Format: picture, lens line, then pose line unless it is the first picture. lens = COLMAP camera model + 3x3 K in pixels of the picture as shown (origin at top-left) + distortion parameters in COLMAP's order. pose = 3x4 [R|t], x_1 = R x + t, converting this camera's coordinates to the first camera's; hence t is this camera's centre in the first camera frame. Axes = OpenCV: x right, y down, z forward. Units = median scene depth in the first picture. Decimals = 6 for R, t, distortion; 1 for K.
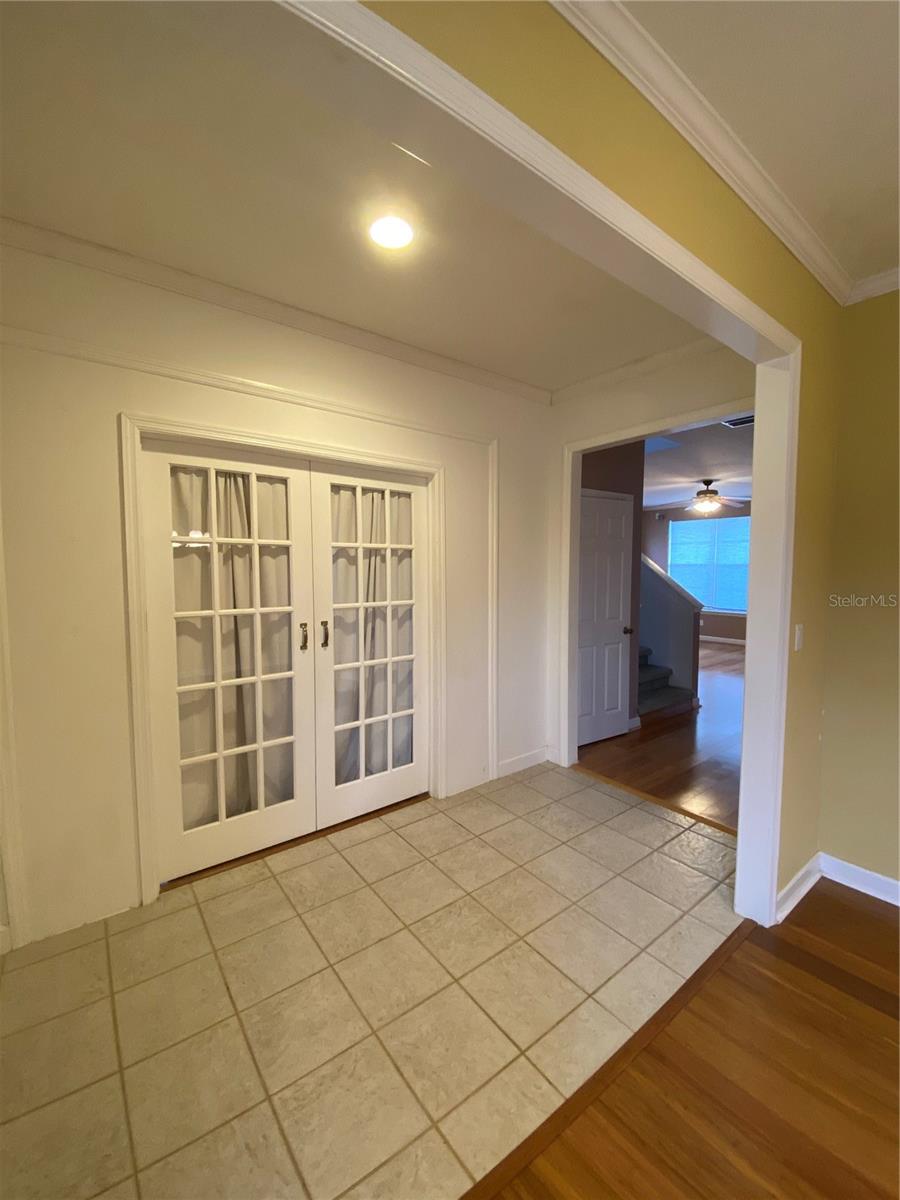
lens RADIAL K [[490.3, 0, 459.4], [0, 490.3, 595.8], [0, 0, 1]] dist [-0.002072, -0.000849]
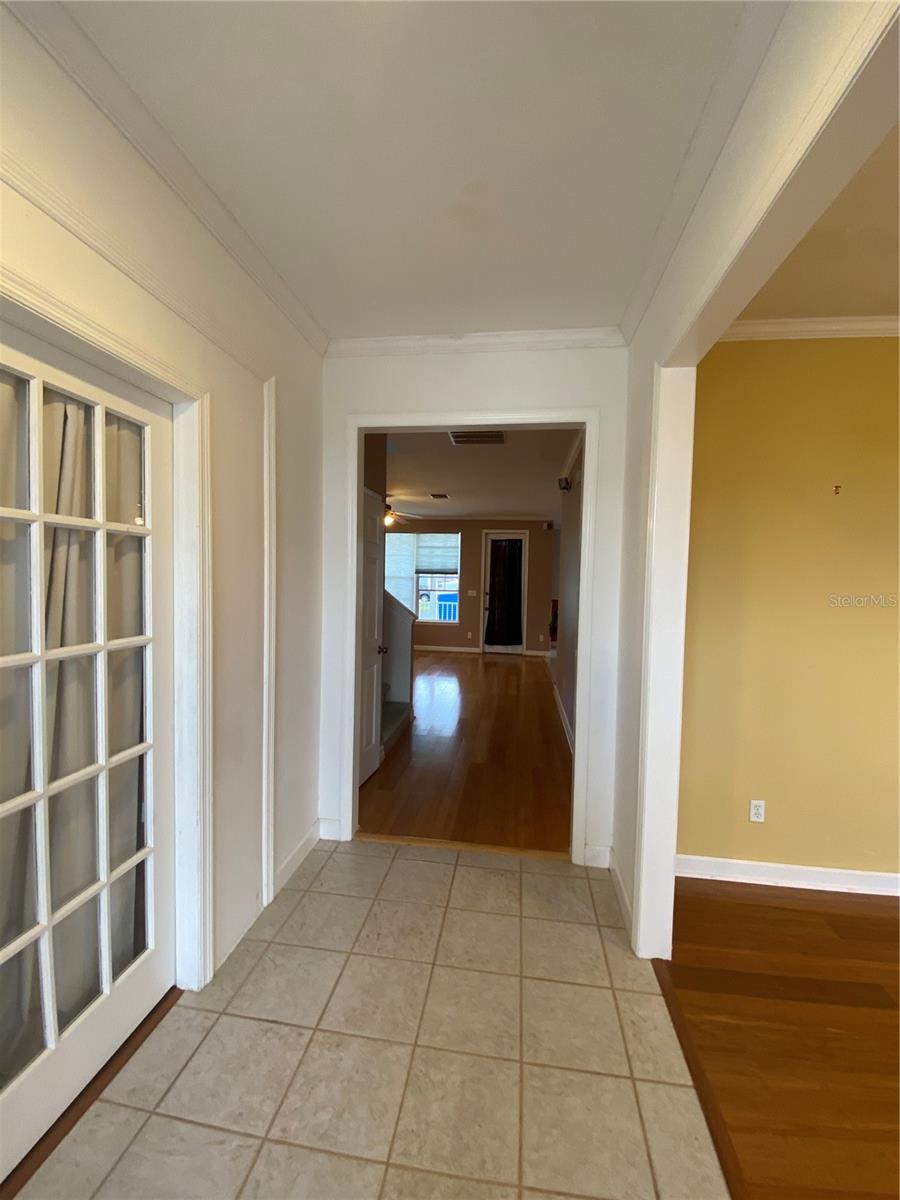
lens RADIAL K [[490.3, 0, 451.8], [0, 490.3, 596.7], [0, 0, 1]] dist [-0.002072, -0.000849]
pose [[0.708661, -0.008218, 0.705502, -0.240385], [0.012516, 0.999921, -0.000924, -0.027276], [-0.705439, 0.009485, 0.708708, 0.424351]]
